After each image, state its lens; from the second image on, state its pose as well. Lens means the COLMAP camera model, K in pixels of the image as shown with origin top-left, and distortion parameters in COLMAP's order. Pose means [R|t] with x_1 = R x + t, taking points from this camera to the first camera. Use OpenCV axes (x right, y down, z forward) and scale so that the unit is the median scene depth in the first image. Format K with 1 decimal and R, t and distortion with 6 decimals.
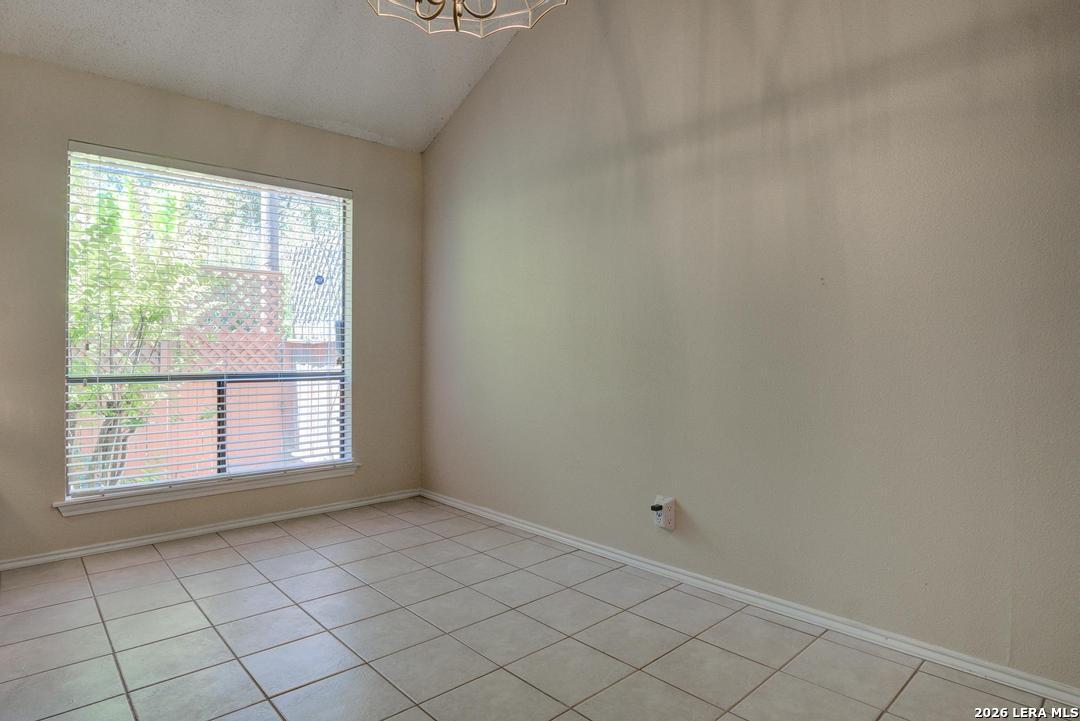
lens RADIAL K [[603.8, 0, 540.4], [0, 603.8, 354.2], [0, 0, 1]] dist [-0.041319, 0.000216]
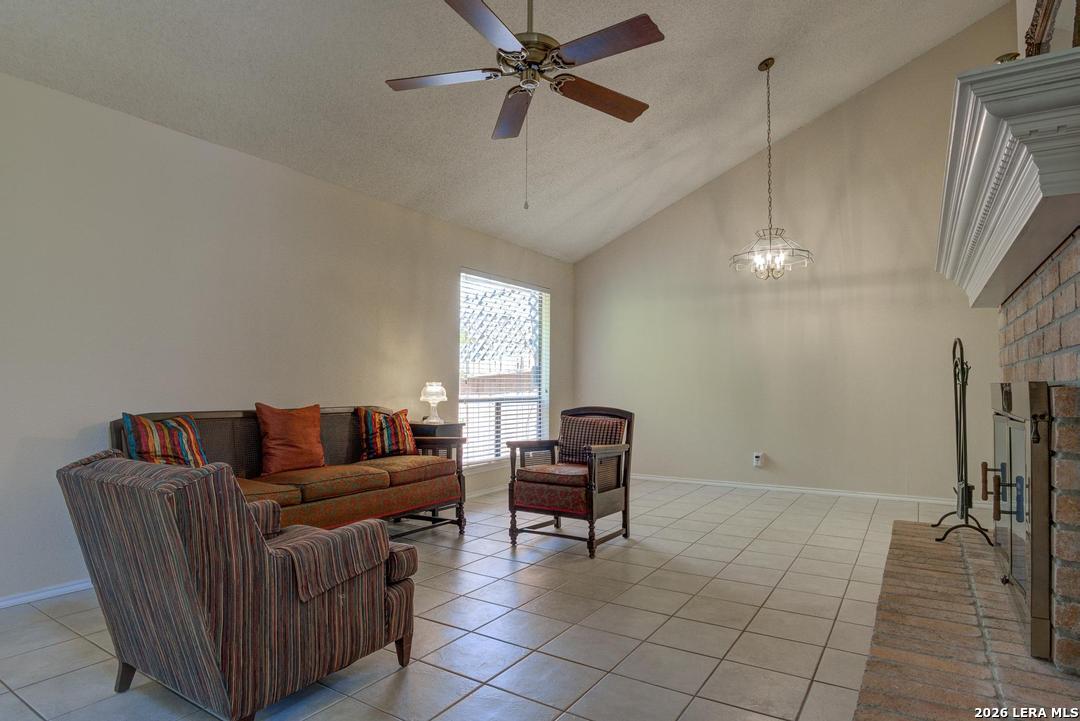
lens RADIAL K [[605.1, 0, 542.6], [0, 605.1, 370.1], [0, 0, 1]] dist [-0.058483, -0.000143]
pose [[0.964690, 0.009230, 0.263226, -0.873871], [-0.001457, 0.999557, -0.029710, 0.005219], [-0.263384, 0.028277, 0.964276, -0.693240]]
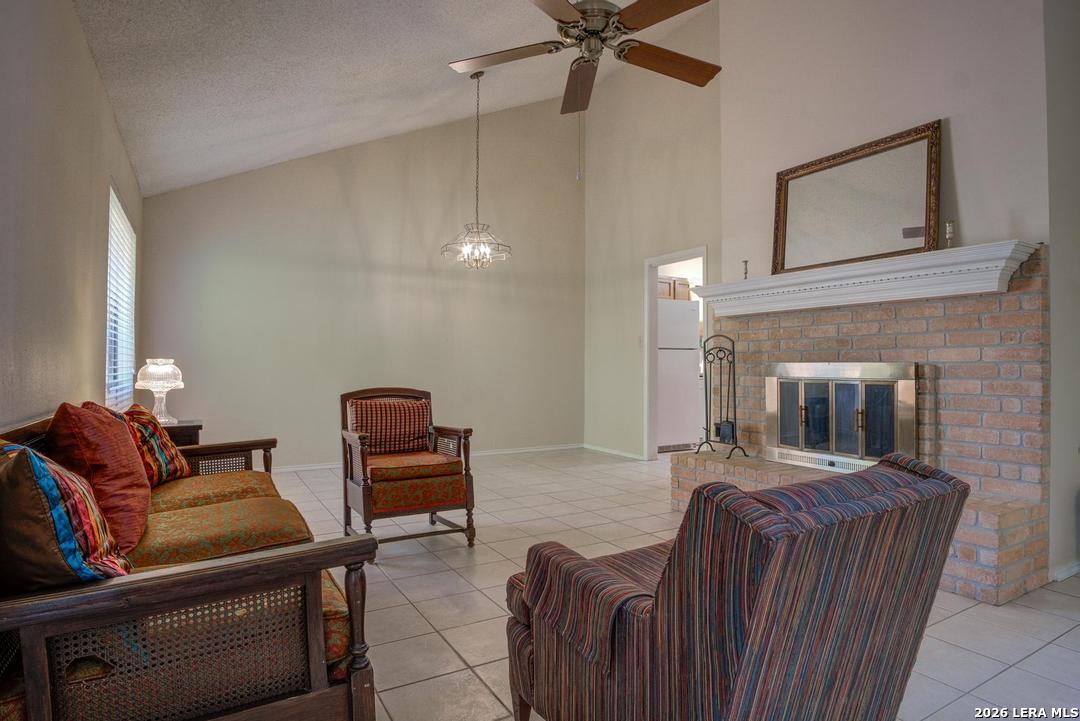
lens RADIAL K [[596.6, 0, 540.0], [0, 596.6, 360.5], [0, 0, 1]] dist [-0.001210, -0.000175]
pose [[0.209392, 0.008907, 0.977791, -1.431793], [0.007431, 0.999915, -0.010699, 0.008150], [-0.977803, 0.009506, 0.209308, -0.026286]]
